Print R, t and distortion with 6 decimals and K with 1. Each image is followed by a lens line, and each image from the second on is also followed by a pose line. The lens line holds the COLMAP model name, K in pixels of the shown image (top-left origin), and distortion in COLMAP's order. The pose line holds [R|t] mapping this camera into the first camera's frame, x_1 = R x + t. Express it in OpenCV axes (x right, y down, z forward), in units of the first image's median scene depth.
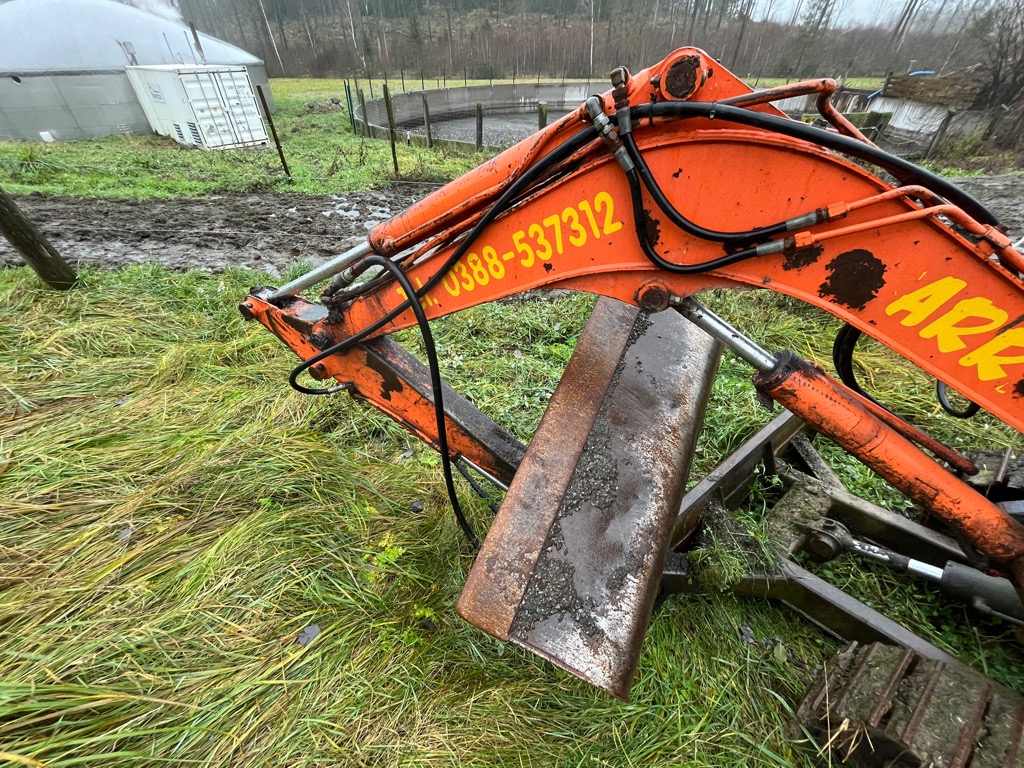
lens RADIAL K [[413.8, 0, 506.8], [0, 413.8, 385.9], [0, 0, 1]] dist [-0.002829, -0.001086]
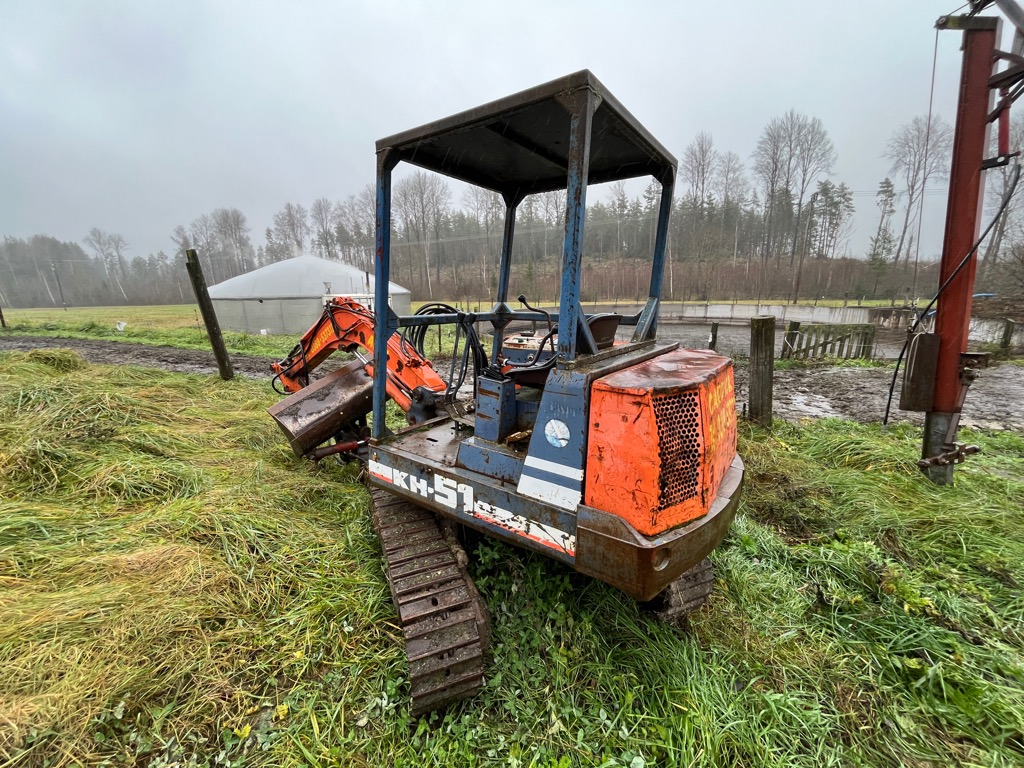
lens RADIAL K [[414.3, 0, 506.3], [0, 414.3, 385.0], [0, 0, 1]] dist [-0.000923, -0.001172]
pose [[0.969803, 0.045391, -0.239627, 0.434474], [-0.143305, 0.901081, -0.409288, 0.229947], [0.197346, 0.431268, 0.880376, -0.308035]]
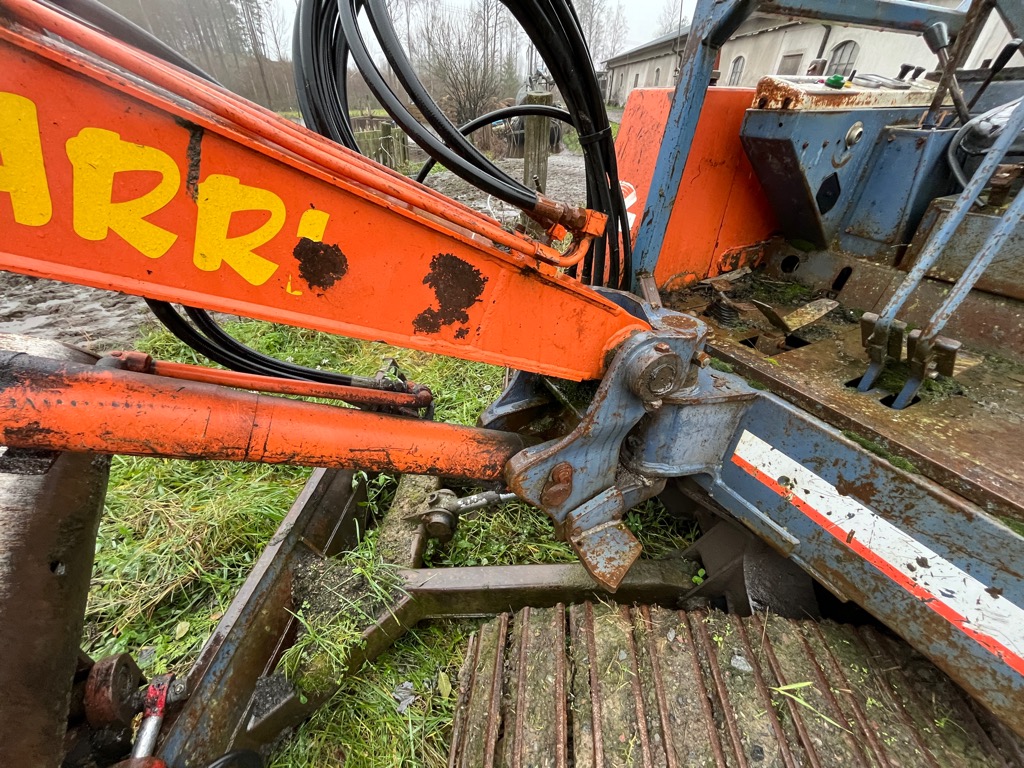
lens RADIAL K [[414.3, 0, 506.3], [0, 414.3, 385.0], [0, 0, 1]] dist [-0.000923, -0.001172]
pose [[0.668862, -0.423676, 0.610837, 0.120871], [0.460570, 0.881168, 0.106858, 0.026656], [-0.583523, 0.209860, 0.784512, 0.044702]]
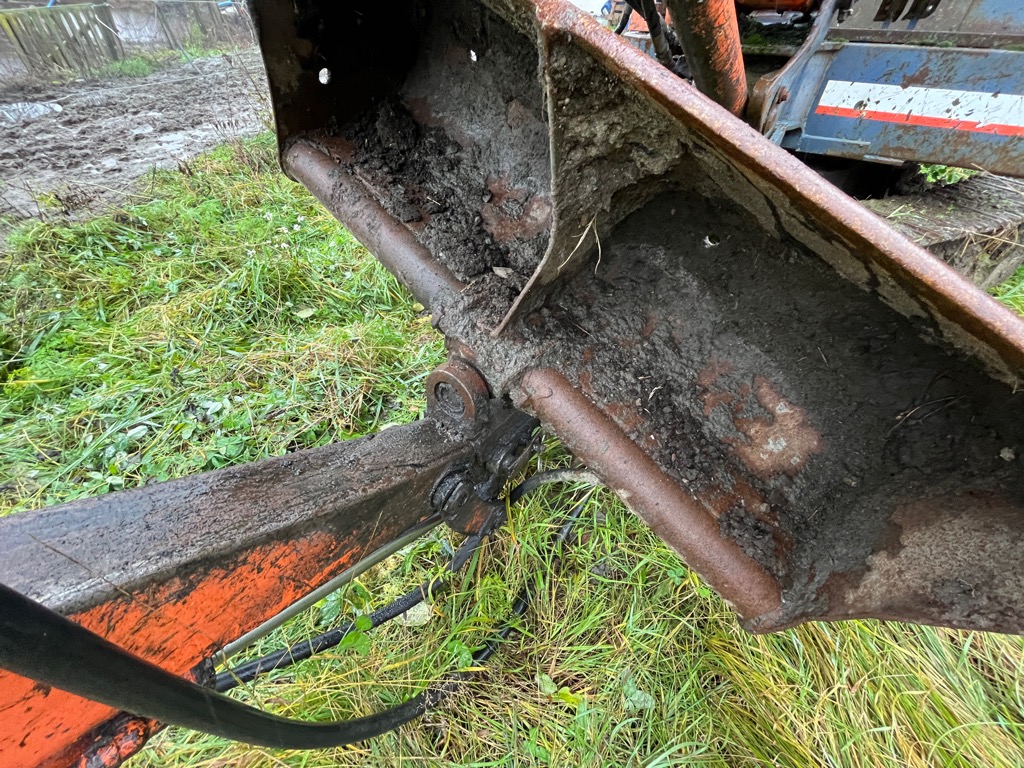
lens RADIAL K [[413.8, 0, 506.8], [0, 413.8, 385.9], [0, 0, 1]] dist [-0.002829, -0.001086]
pose [[0.242813, -0.668754, 0.702717, -0.035767], [0.583593, 0.679349, 0.444864, 0.010052], [-0.774895, 0.302082, 0.555234, 0.171245]]
